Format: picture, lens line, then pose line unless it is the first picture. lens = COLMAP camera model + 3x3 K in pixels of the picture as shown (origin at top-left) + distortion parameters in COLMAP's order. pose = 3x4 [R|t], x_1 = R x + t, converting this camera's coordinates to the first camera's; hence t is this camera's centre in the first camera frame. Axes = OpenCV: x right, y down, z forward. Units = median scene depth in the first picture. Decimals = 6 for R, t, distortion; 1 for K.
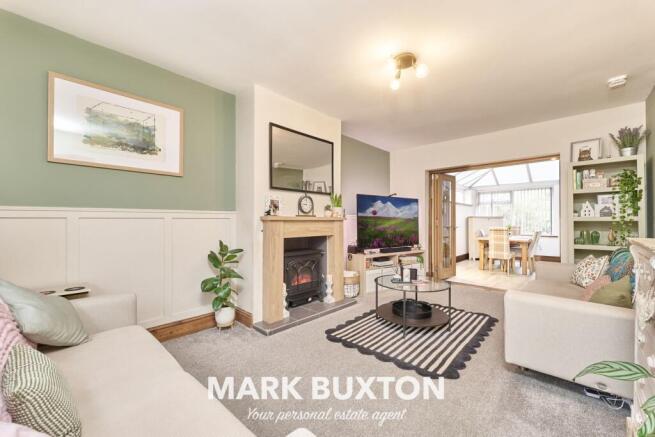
lens RADIAL K [[265.3, 0, 327.5], [0, 265.3, 218.5], [0, 0, 1]] dist [0.001311, 0.000179]
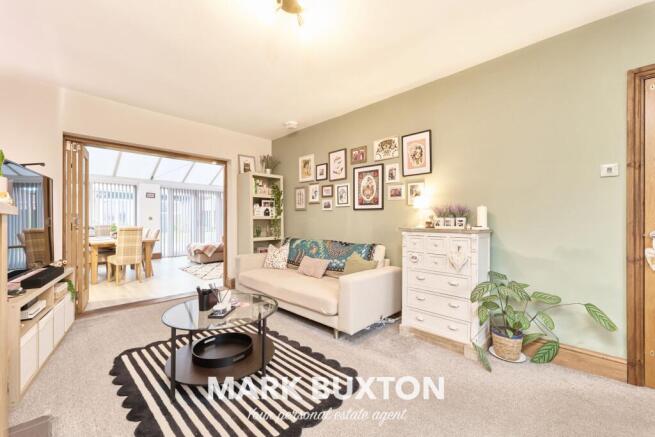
lens RADIAL K [[265.3, 0, 327.5], [0, 265.3, 218.5], [0, 0, 1]] dist [0.001311, 0.000179]
pose [[0.015051, 0.006619, 0.999865, -0.319962], [-0.009096, 0.999938, -0.006483, 0.012643], [-0.999845, -0.008997, 0.015110, 0.645900]]
